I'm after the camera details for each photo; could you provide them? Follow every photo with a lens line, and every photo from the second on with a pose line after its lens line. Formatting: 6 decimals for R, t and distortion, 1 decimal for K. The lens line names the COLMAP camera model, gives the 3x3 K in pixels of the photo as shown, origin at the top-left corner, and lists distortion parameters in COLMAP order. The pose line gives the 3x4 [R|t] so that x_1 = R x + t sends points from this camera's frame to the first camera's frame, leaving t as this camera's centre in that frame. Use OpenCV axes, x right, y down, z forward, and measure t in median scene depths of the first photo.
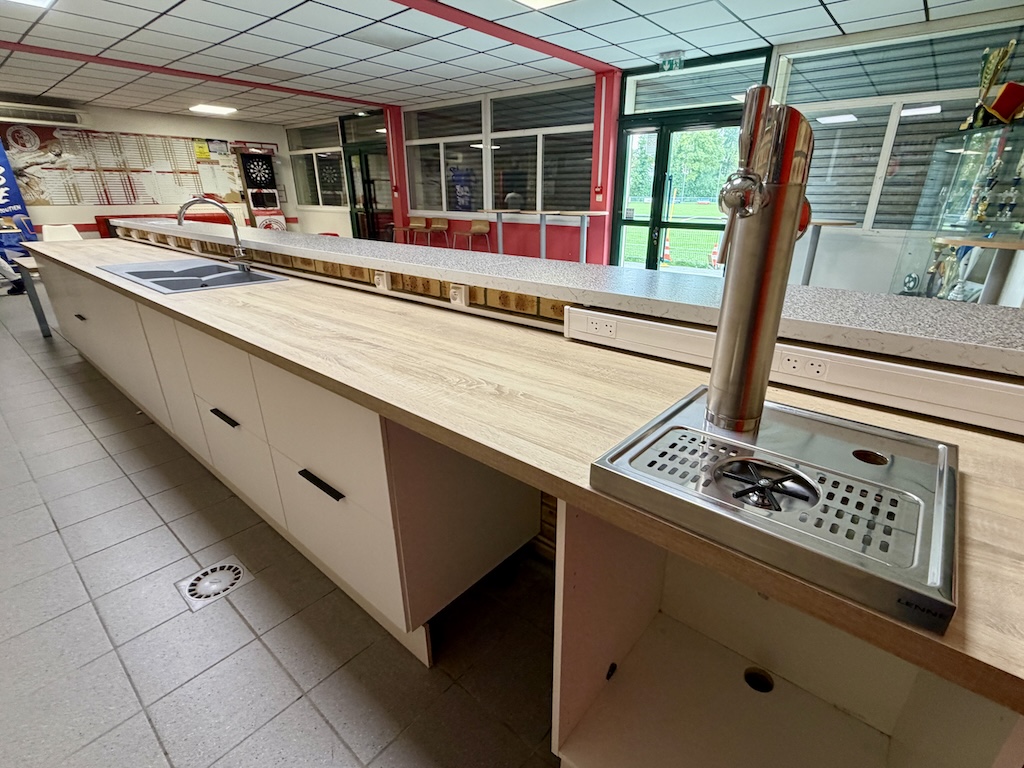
lens RADIAL K [[477.3, 0, 520.7], [0, 477.3, 389.8], [0, 0, 1]] dist [0.011245, -0.001416]
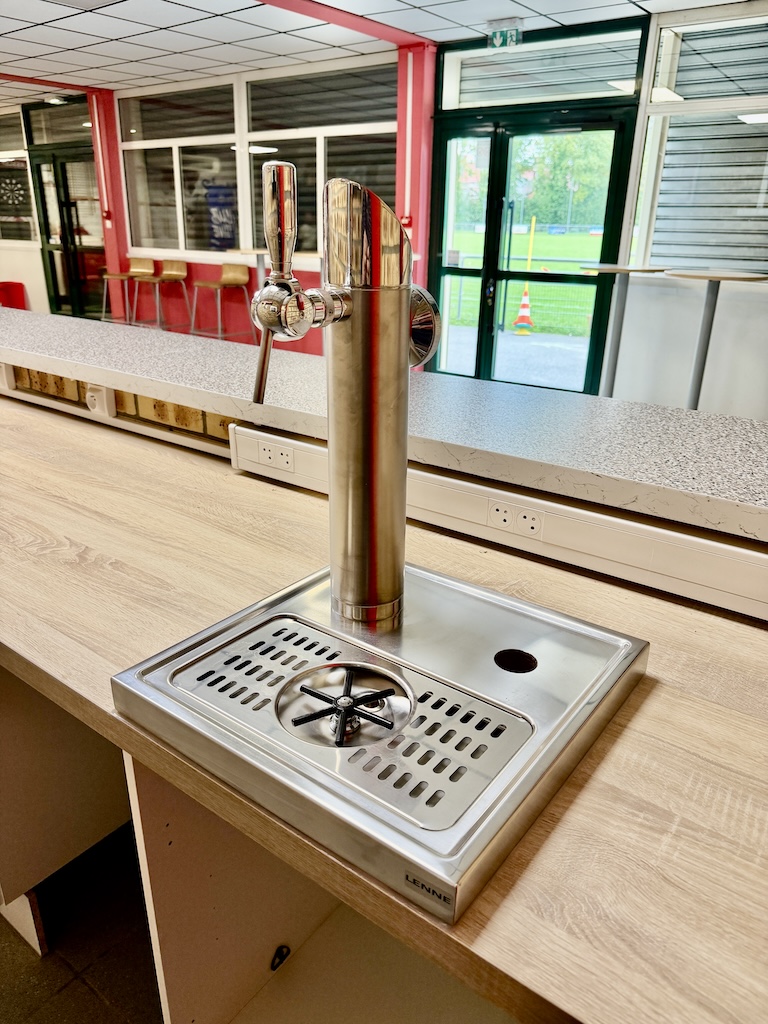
lens RADIAL K [[728.1, 0, 383.0], [0, 728.1, 511.9], [0, 0, 1]] dist [0.040544, -0.050885]
pose [[0.999540, -0.005703, 0.029786, 0.101815], [0.005628, 0.999981, 0.002603, -0.017988], [-0.029800, -0.002434, 0.999553, -0.018213]]
